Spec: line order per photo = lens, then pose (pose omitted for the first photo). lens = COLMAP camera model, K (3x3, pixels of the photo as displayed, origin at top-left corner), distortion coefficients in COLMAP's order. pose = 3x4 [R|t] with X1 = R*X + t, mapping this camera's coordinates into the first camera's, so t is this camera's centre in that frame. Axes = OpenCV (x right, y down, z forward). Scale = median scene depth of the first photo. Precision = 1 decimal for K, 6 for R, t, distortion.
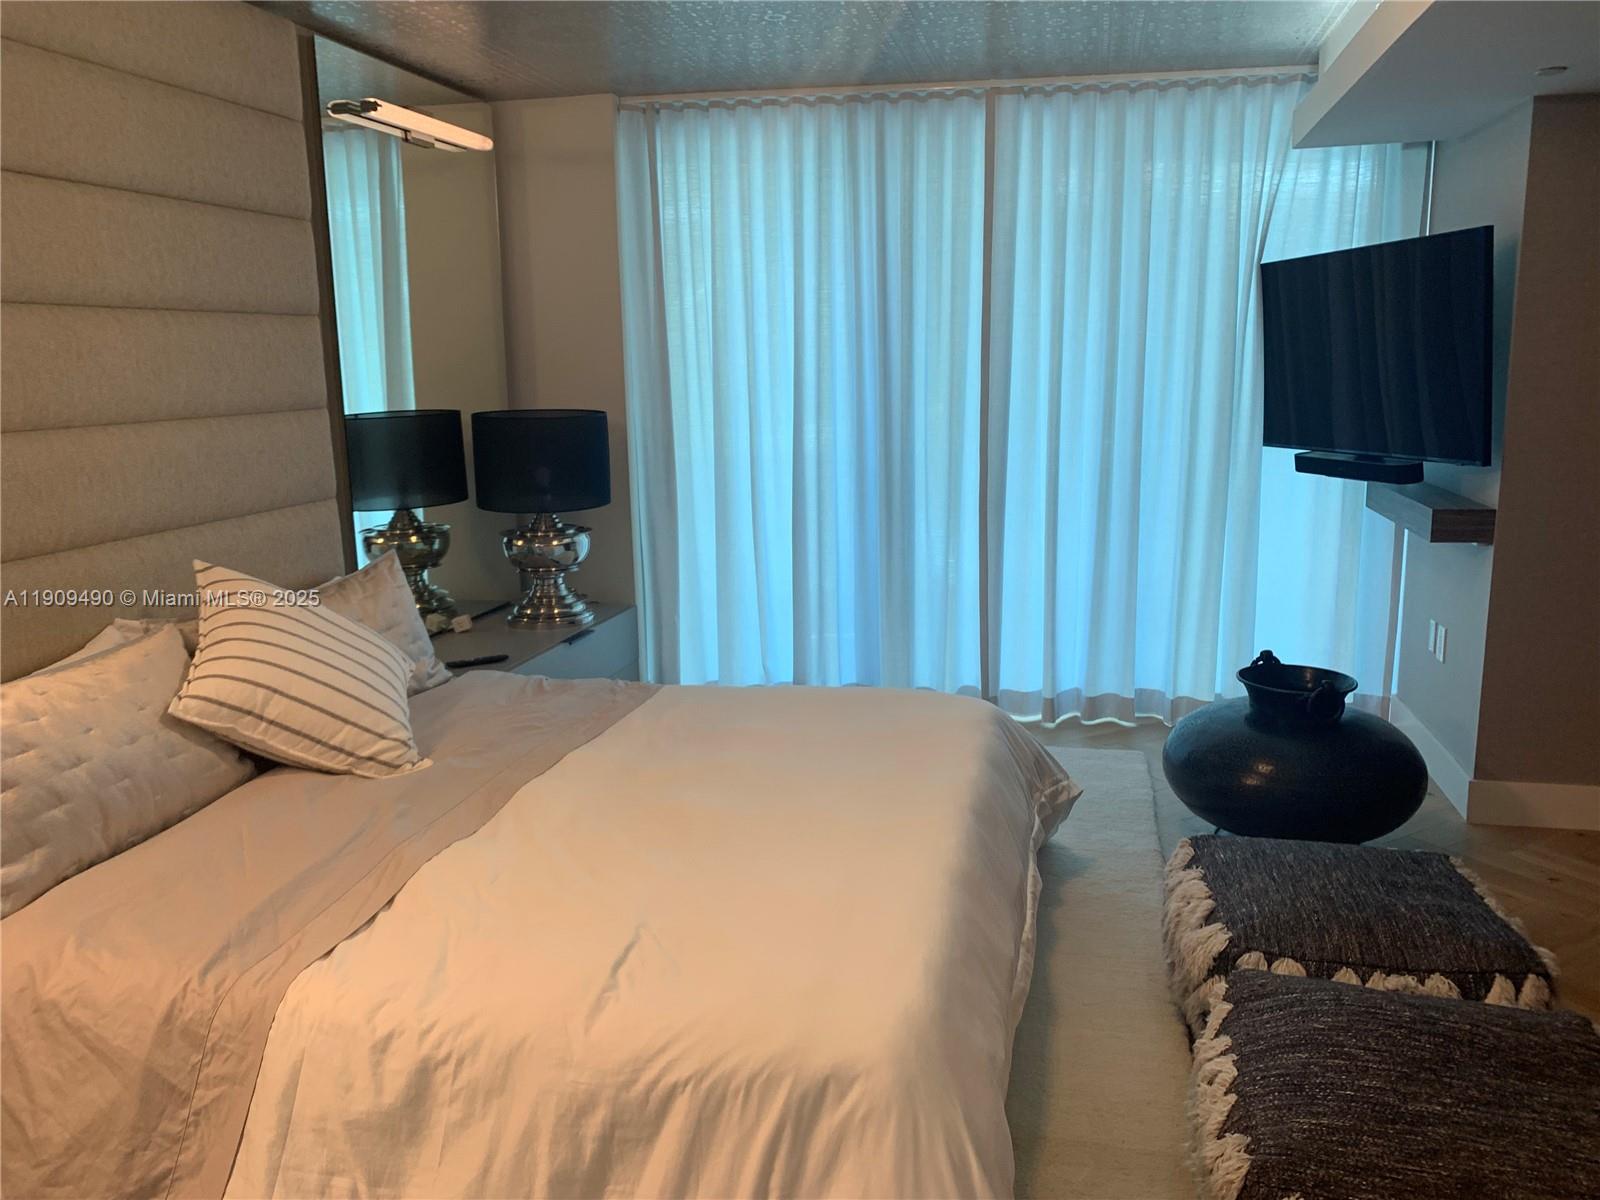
lens RADIAL K [[1215.2, 0, 800.0], [0, 1215.2, 600.0], [0, 0, 1]] dist [0.047008, -0.107016]
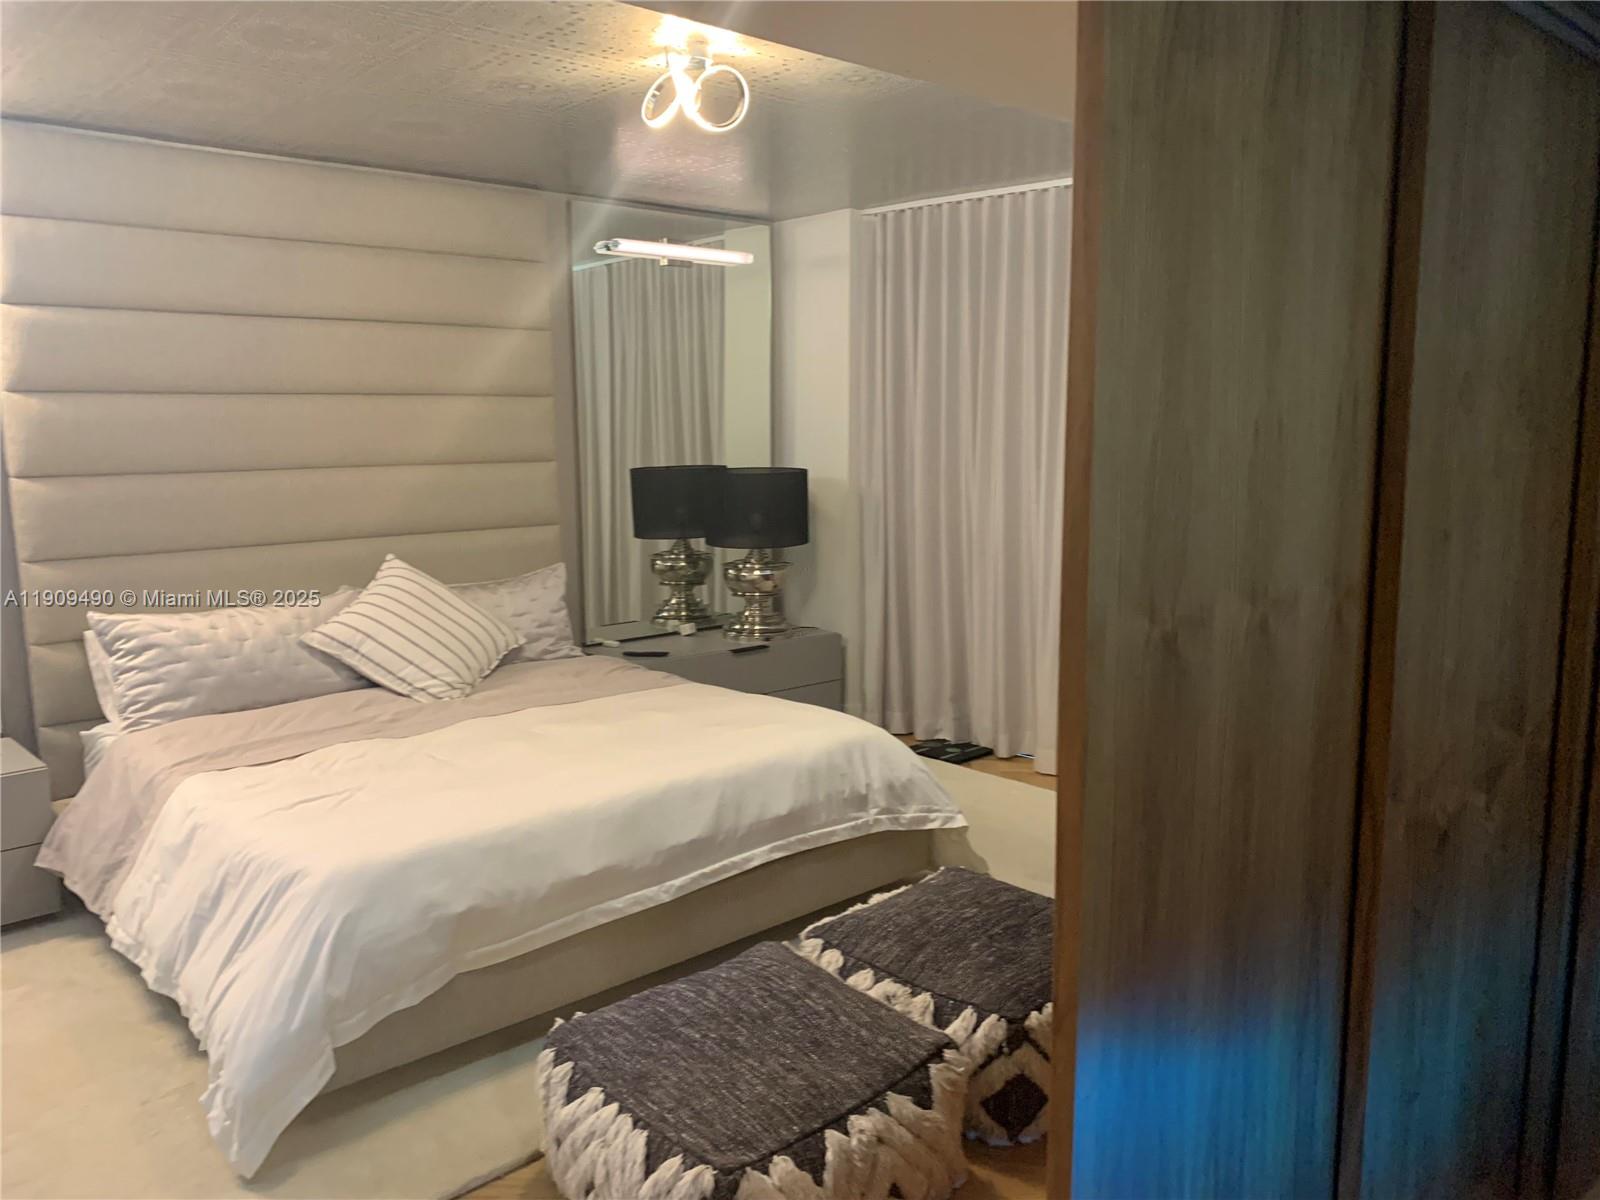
lens RADIAL K [[1226.6, 0, 797.3], [0, 1226.6, 604.2], [0, 0, 1]] dist [0.008831, -0.001587]
pose [[0.823631, 0.093572, -0.559354, 0.913646], [-0.116220, 0.993211, -0.004979, -0.023735], [0.555090, 0.069109, 0.828914, -0.018791]]
